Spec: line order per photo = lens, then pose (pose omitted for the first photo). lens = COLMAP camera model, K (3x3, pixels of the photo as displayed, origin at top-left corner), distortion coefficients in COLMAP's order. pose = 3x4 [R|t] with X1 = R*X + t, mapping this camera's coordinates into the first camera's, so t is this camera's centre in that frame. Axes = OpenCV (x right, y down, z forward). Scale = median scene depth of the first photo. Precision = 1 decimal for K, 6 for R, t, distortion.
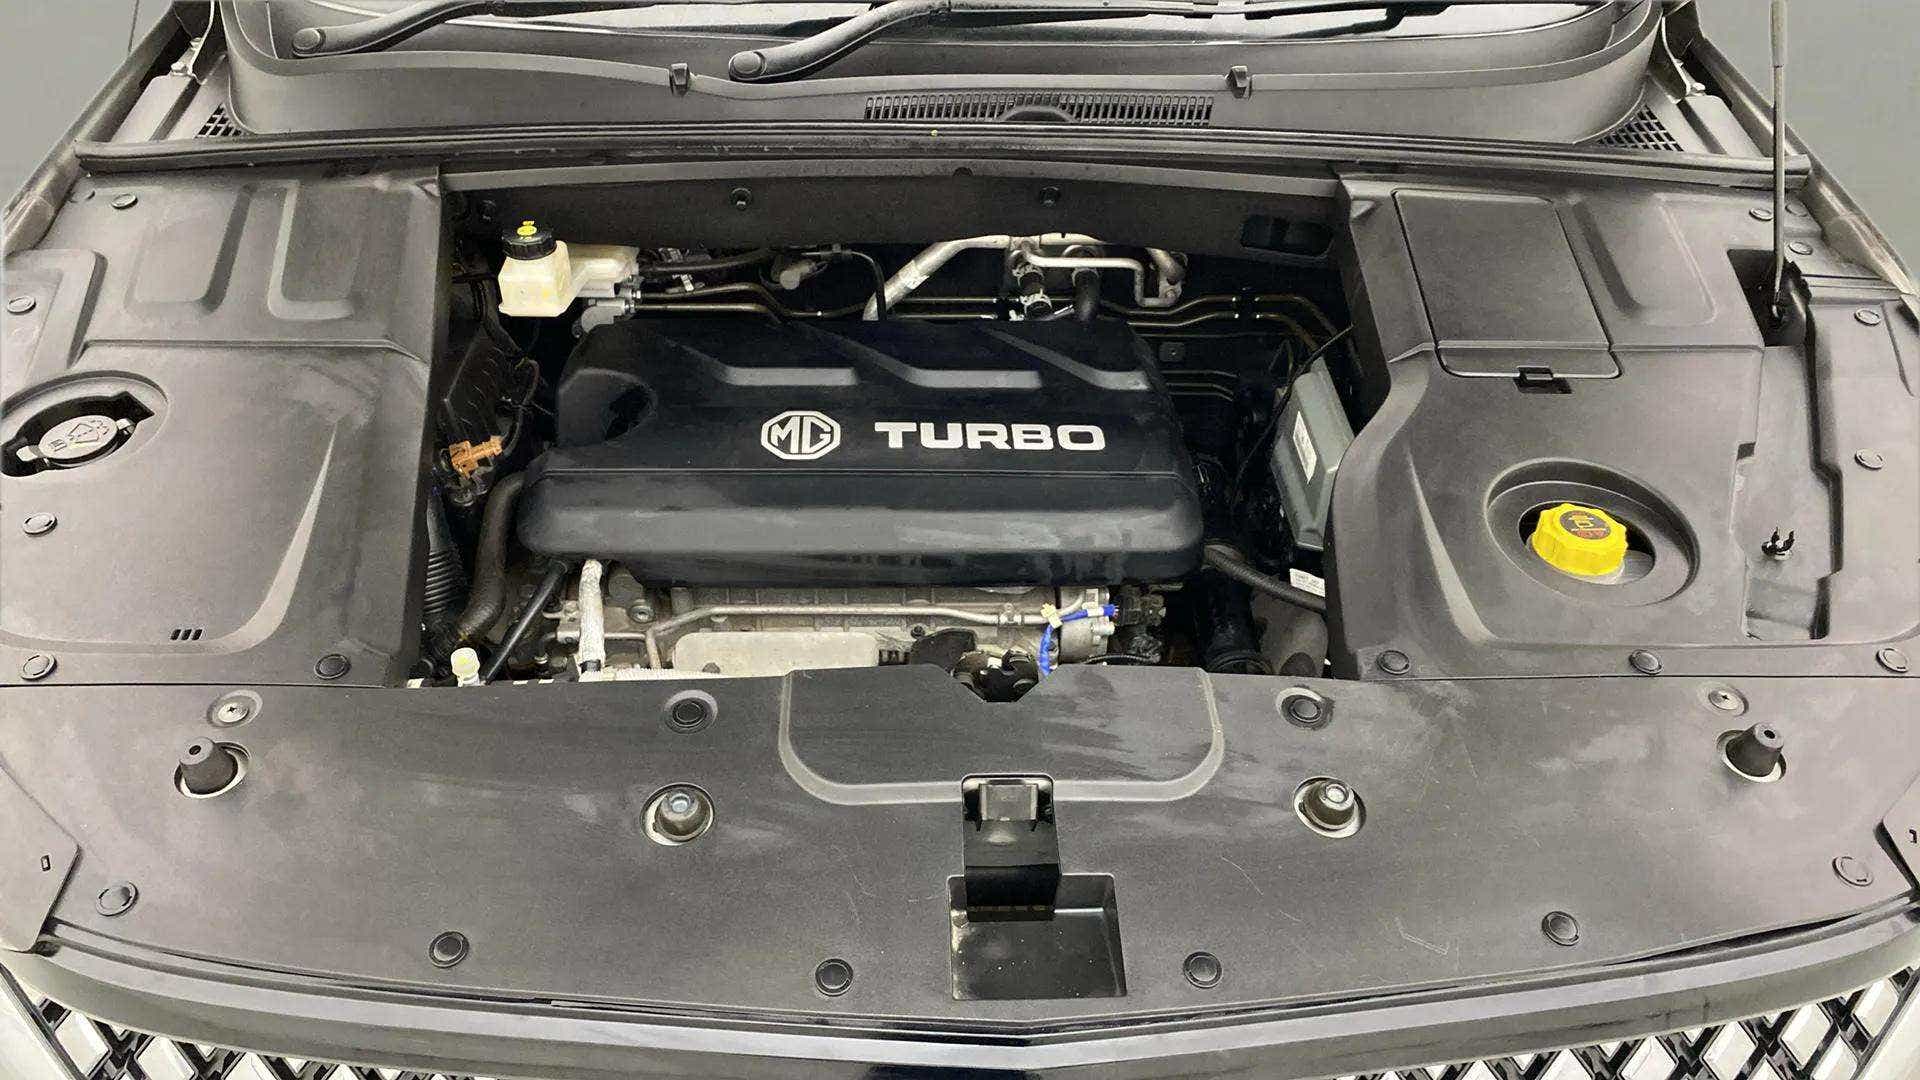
lens RADIAL K [[1453.4, 0, 957.5], [0, 1453.4, 548.1], [0, 0, 1]] dist [0.047734, -0.068274]
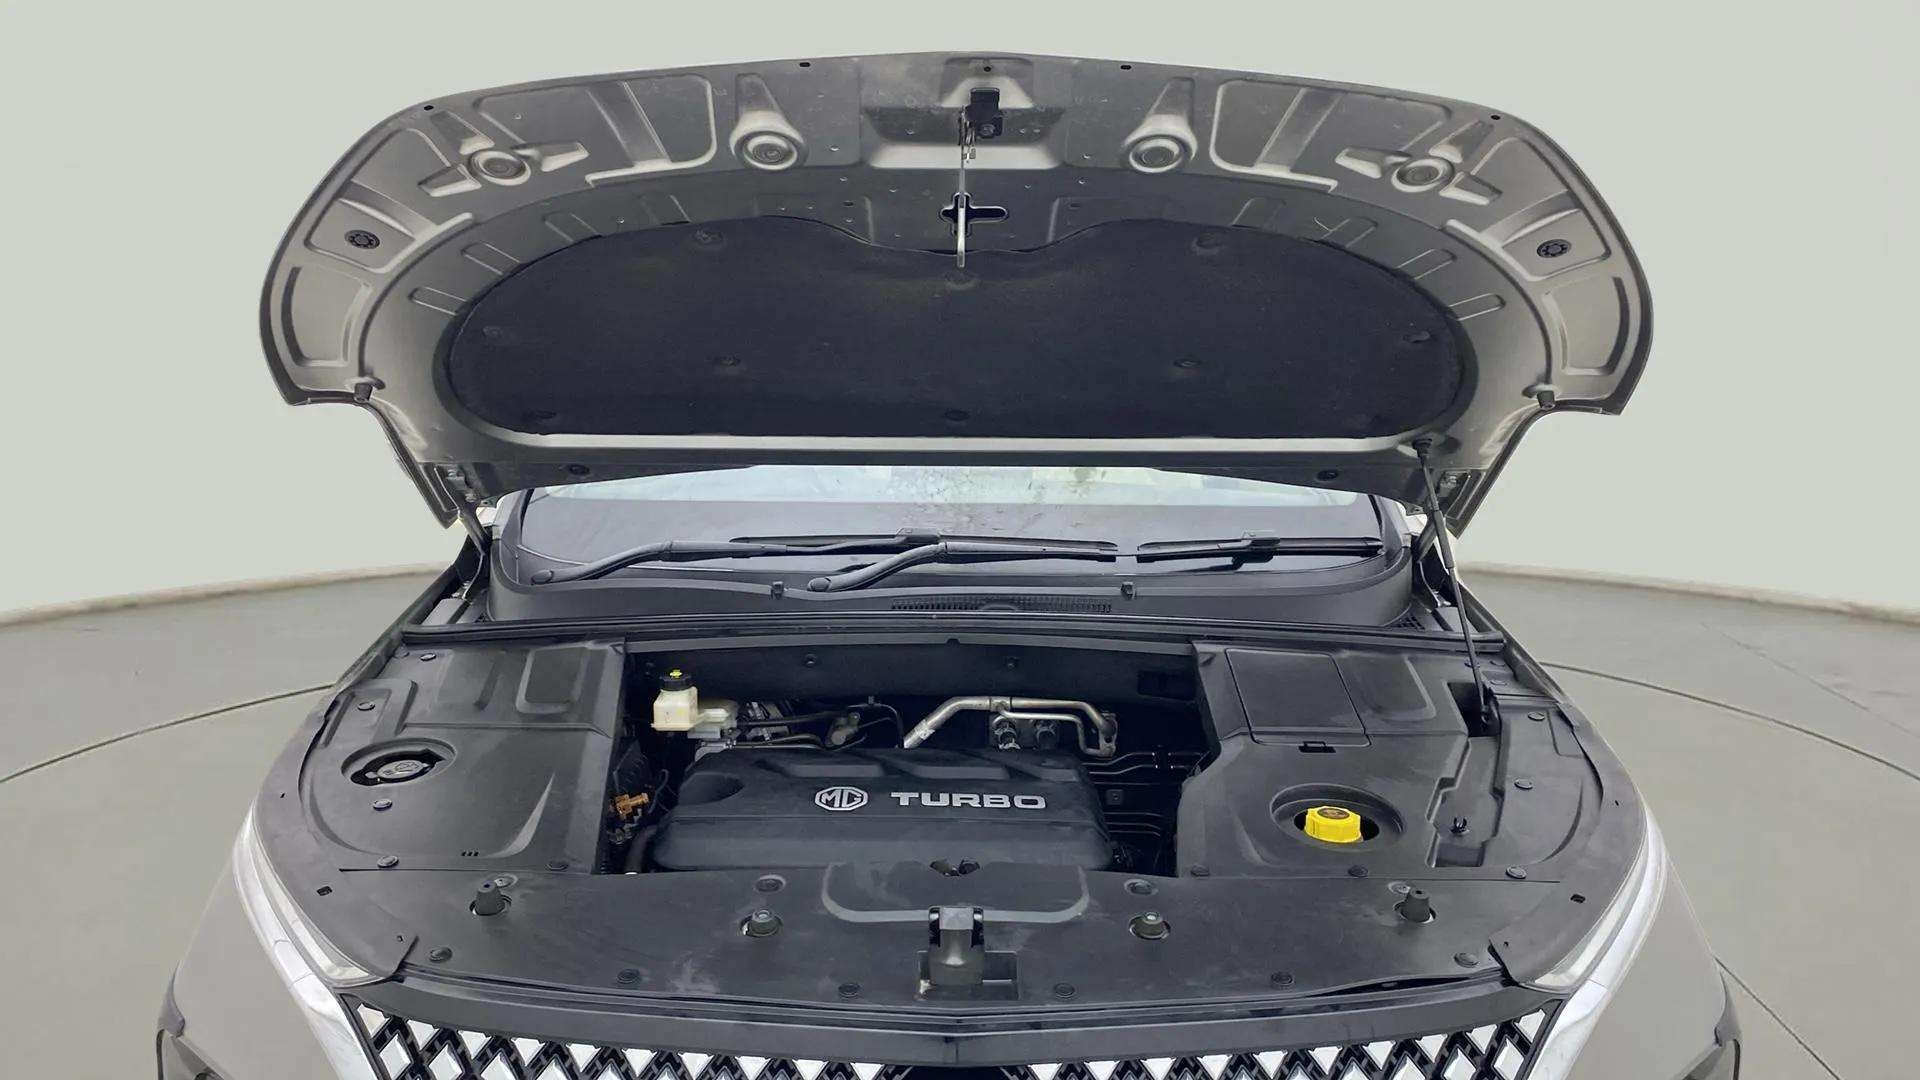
lens RADIAL K [[1453.4, 0, 959.0], [0, 1453.4, 525.0], [0, 0, 1]] dist [0.047734, -0.068274]
pose [[0.999457, -0.011331, -0.030948, 0.062010], [-0.003765, 0.893636, -0.448776, 0.339039], [0.032741, 0.448649, 0.893108, -0.460267]]
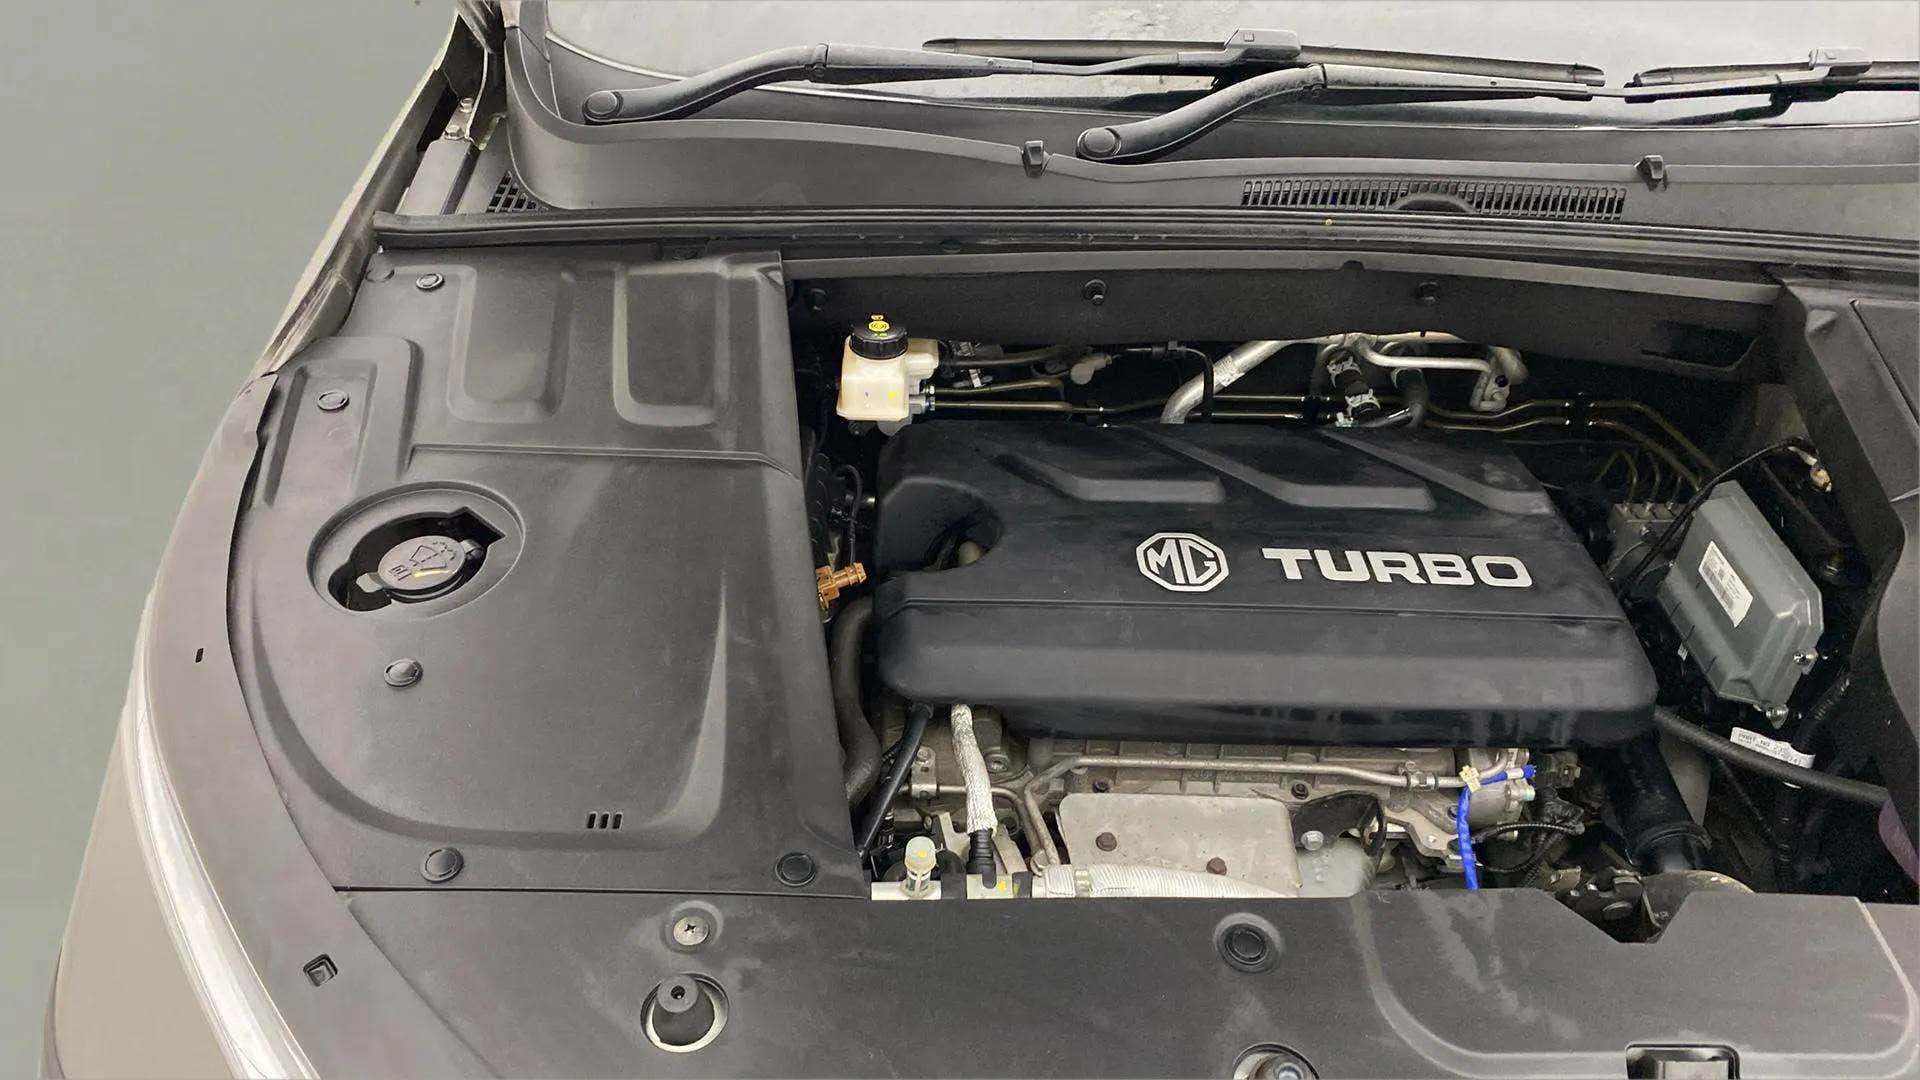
lens RADIAL K [[1453.4, 0, 953.8], [0, 1453.4, 532.9], [0, 0, 1]] dist [0.047734, -0.068274]
pose [[0.999729, 0.023066, -0.003048, -0.239361], [-0.023189, 0.998484, -0.049919, -0.047817], [0.001892, 0.049976, 0.998749, 0.126152]]
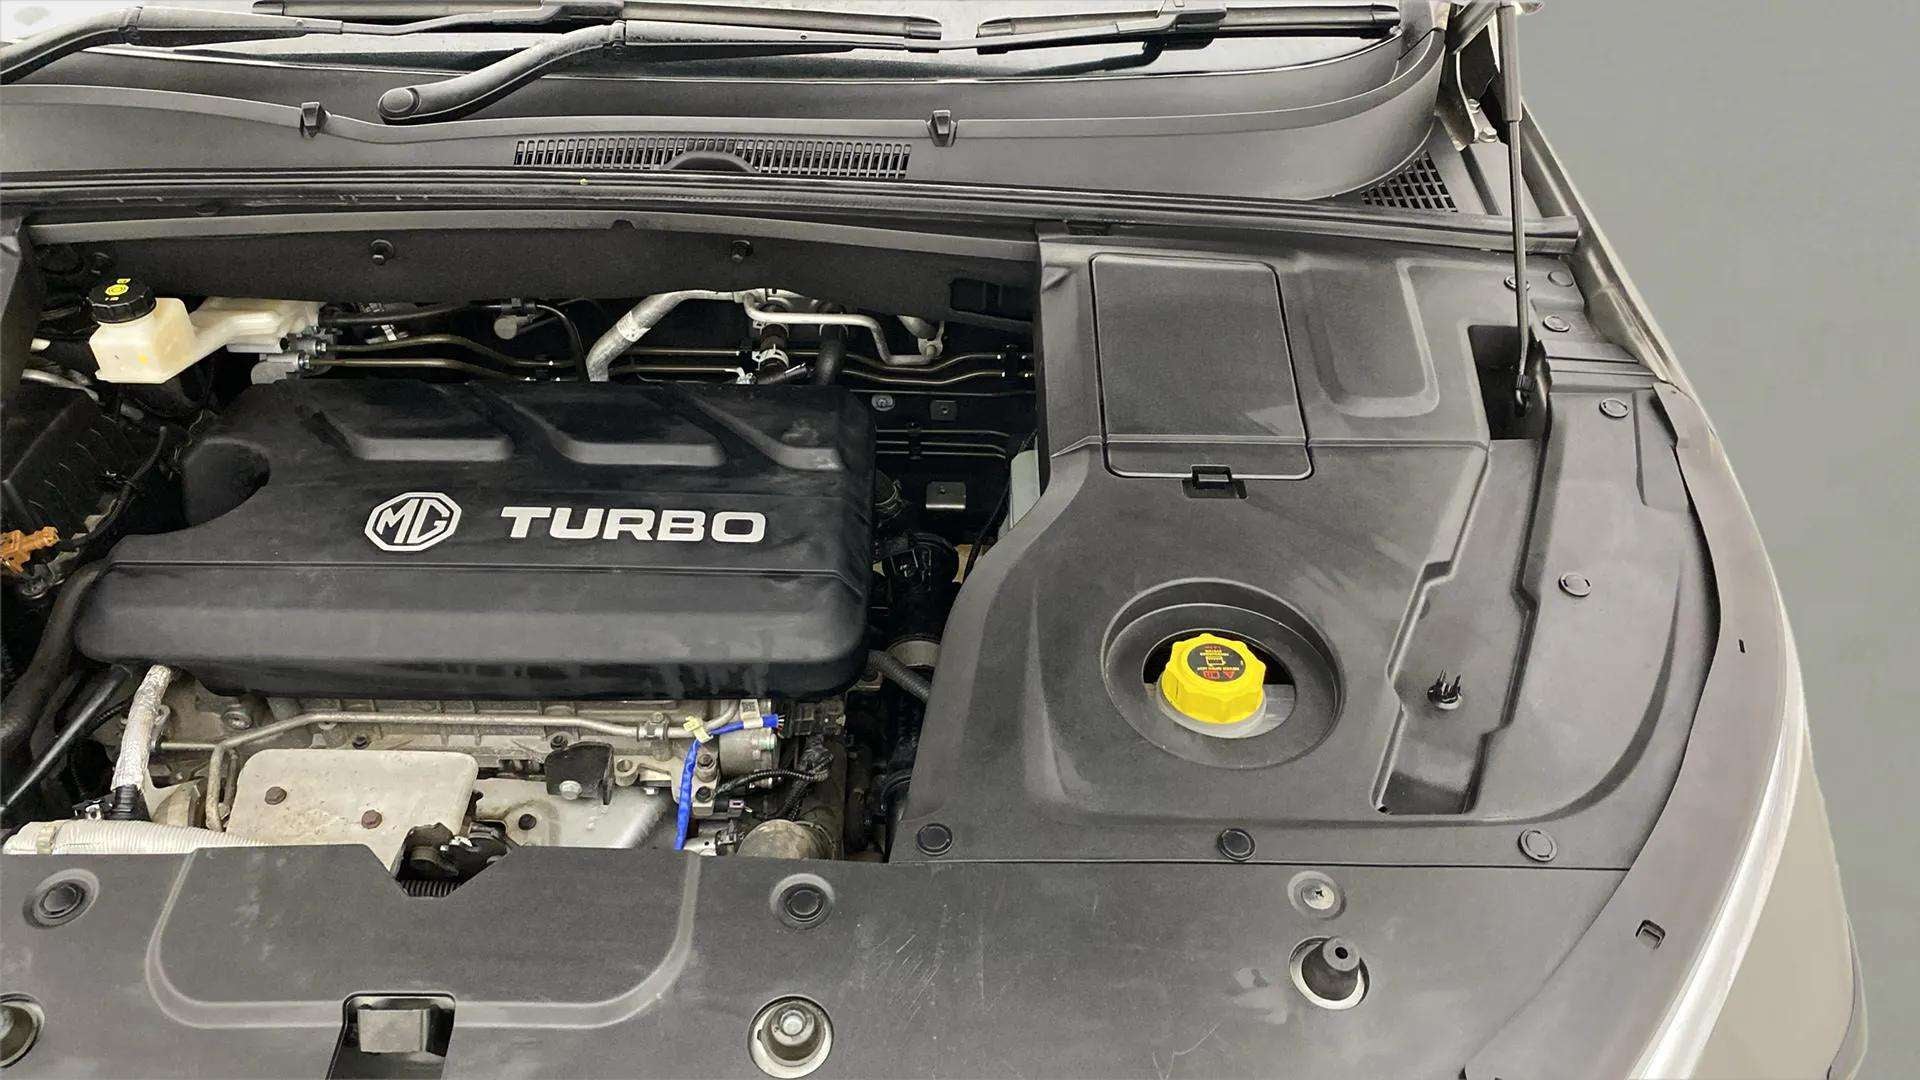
lens RADIAL K [[1453.4, 0, 964.9], [0, 1453.4, 534.1], [0, 0, 1]] dist [0.047734, -0.068274]
pose [[0.999666, 0.014223, -0.021594, 0.242888], [-0.014328, 0.999886, -0.004738, -0.069625], [0.021525, 0.005046, 0.999756, 0.114610]]
